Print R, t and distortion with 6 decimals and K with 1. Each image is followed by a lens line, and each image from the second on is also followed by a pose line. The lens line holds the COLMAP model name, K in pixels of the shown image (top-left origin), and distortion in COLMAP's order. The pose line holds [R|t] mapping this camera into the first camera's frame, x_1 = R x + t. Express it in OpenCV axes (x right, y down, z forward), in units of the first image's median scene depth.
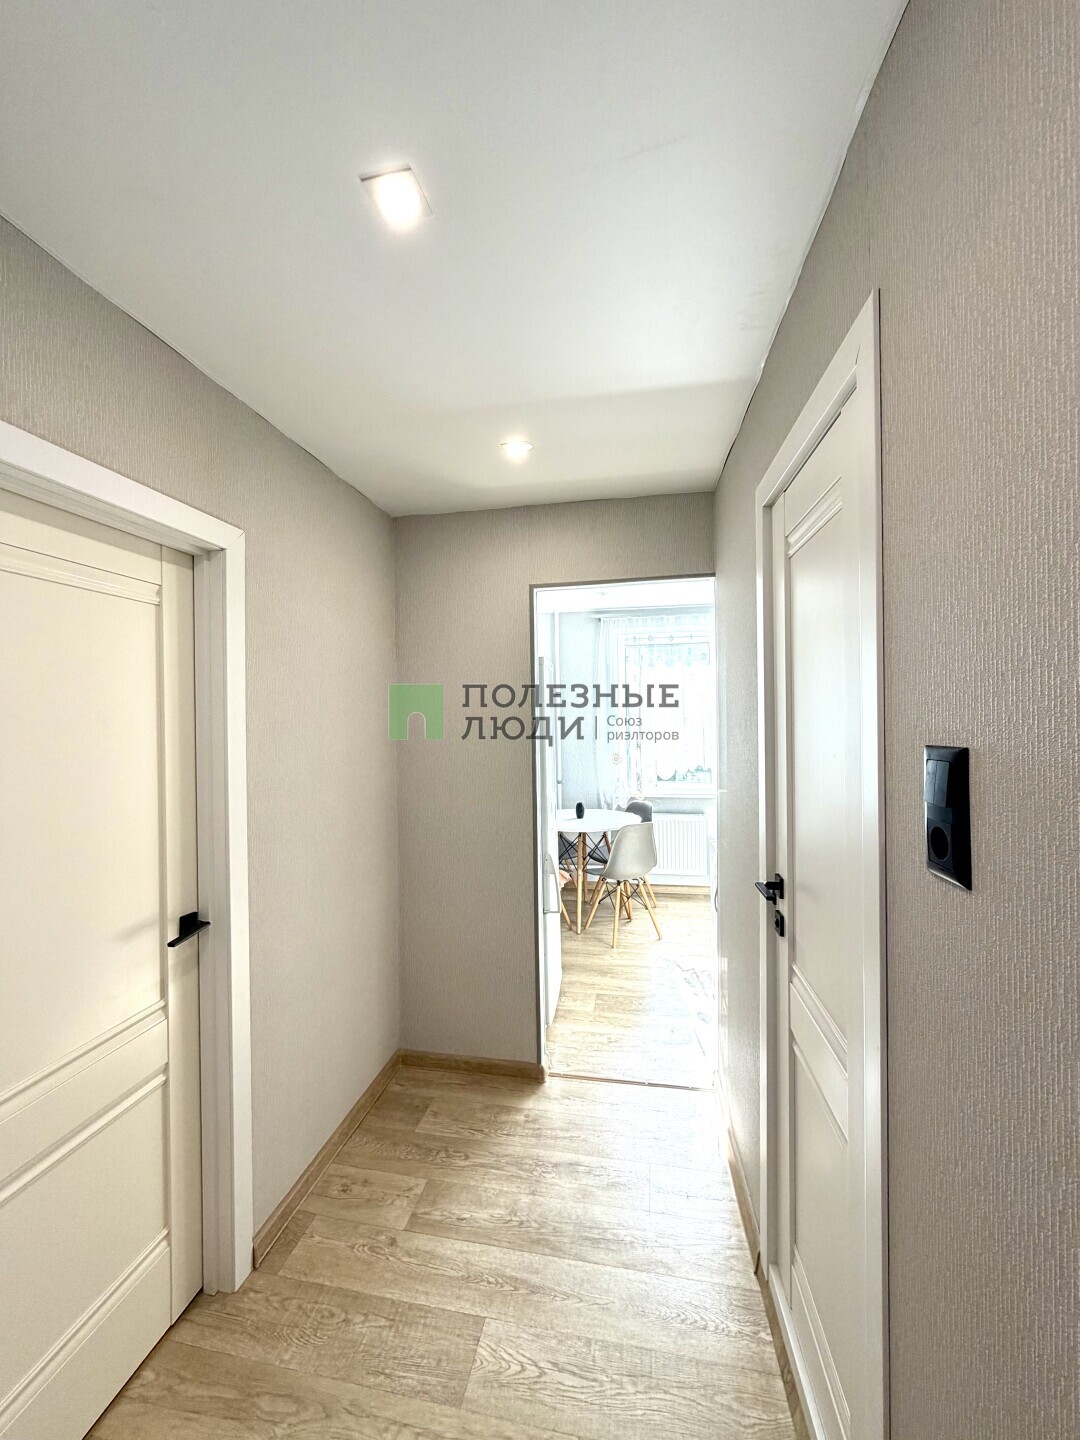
lens RADIAL K [[571.9, 0, 541.7], [0, 571.9, 710.7], [0, 0, 1]] dist [-0.001377, 0.000546]
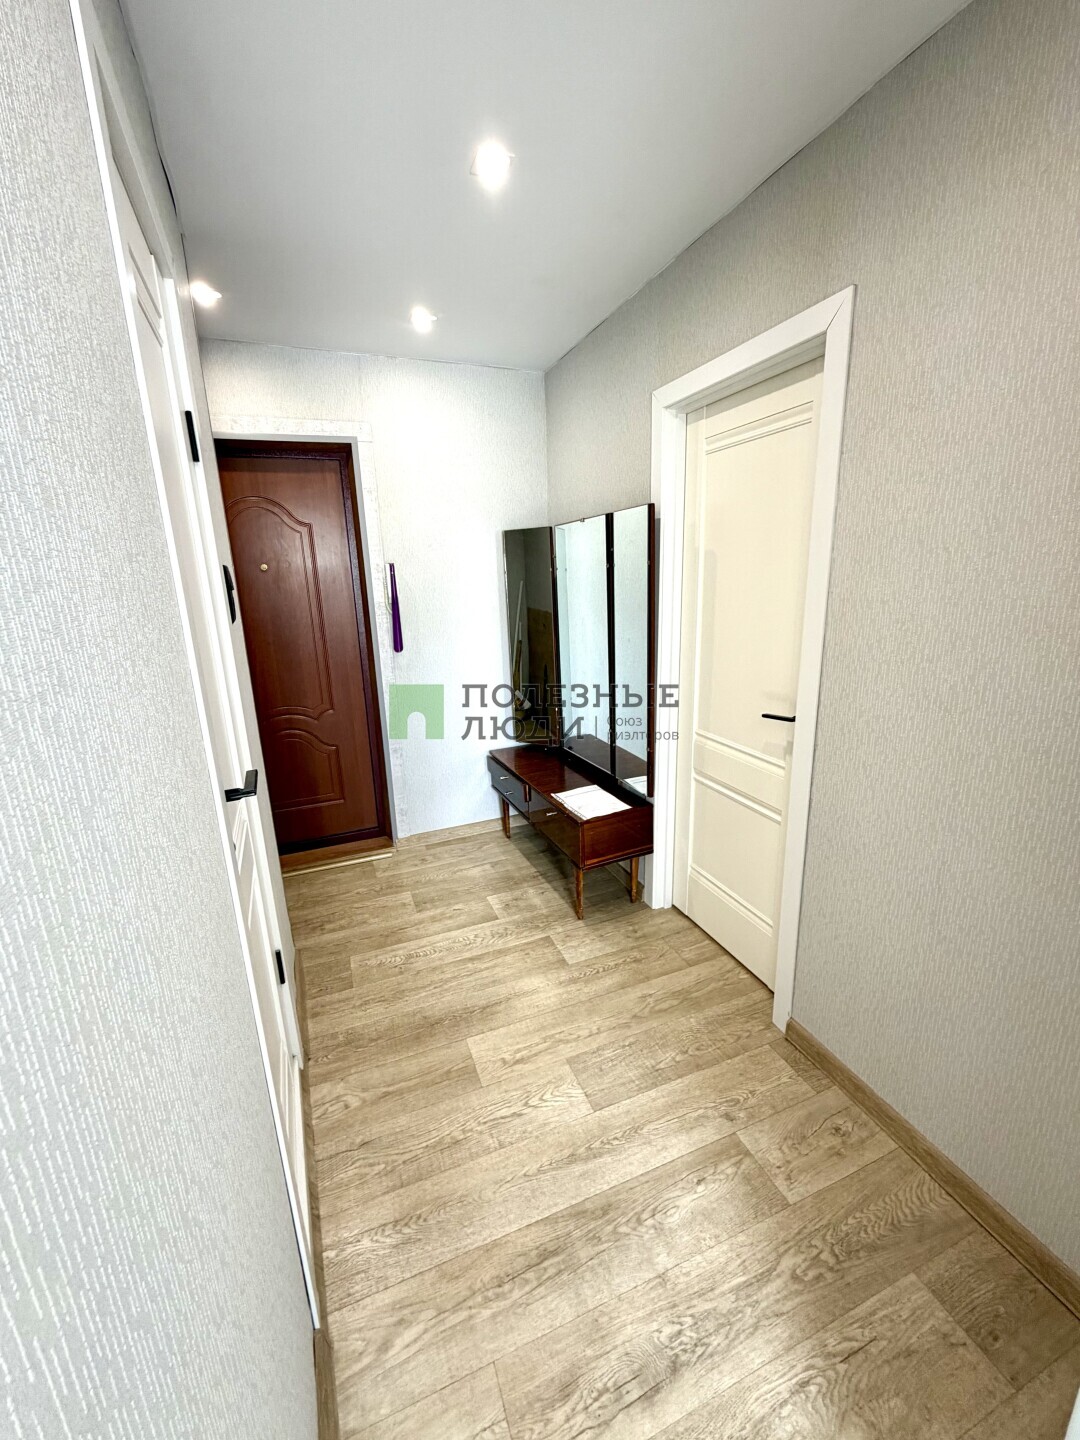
lens RADIAL K [[571.9, 0, 536.7], [0, 571.9, 717.0], [0, 0, 1]] dist [-0.001377, 0.000546]
pose [[-0.845632, 0.166354, -0.507182, 0.346017], [0.044447, 0.968839, 0.243669, 0.060200], [0.531913, 0.183512, -0.826675, 1.409359]]
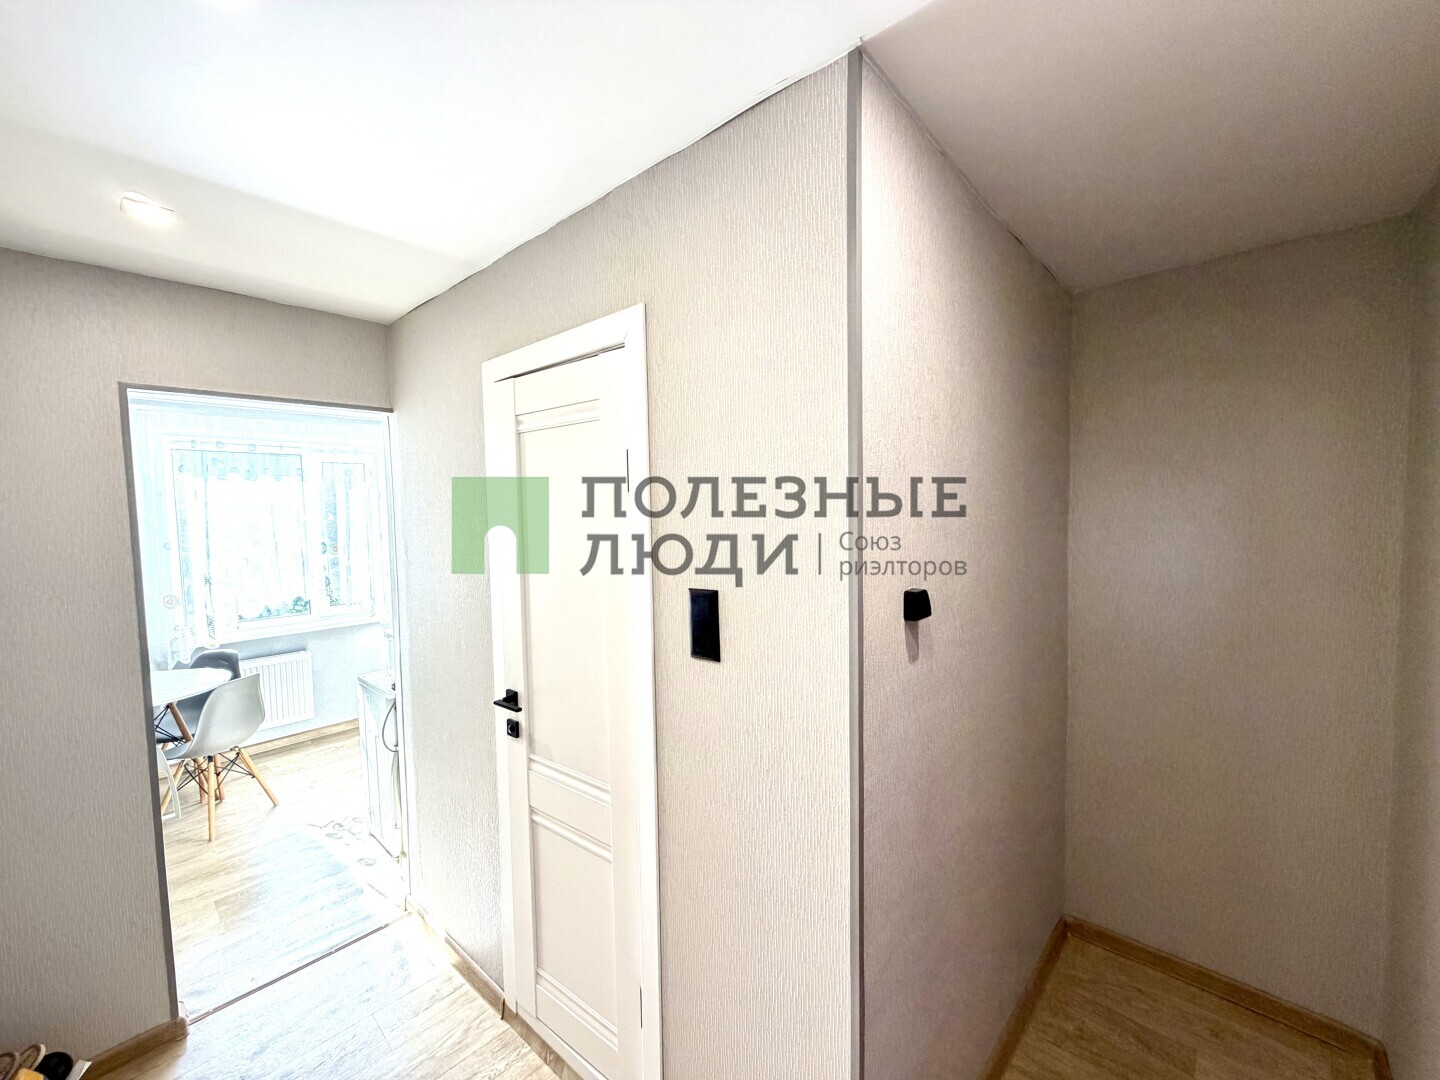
lens RADIAL K [[571.9, 0, 713.6], [0, 571.9, 539.0], [0, 0, 1]] dist [-0.001377, 0.000546]
pose [[0.534335, -0.039059, 0.844370, -0.322359], [0.004033, 0.999038, 0.043662, -0.074000], [-0.845263, -0.019925, 0.533979, -0.009170]]
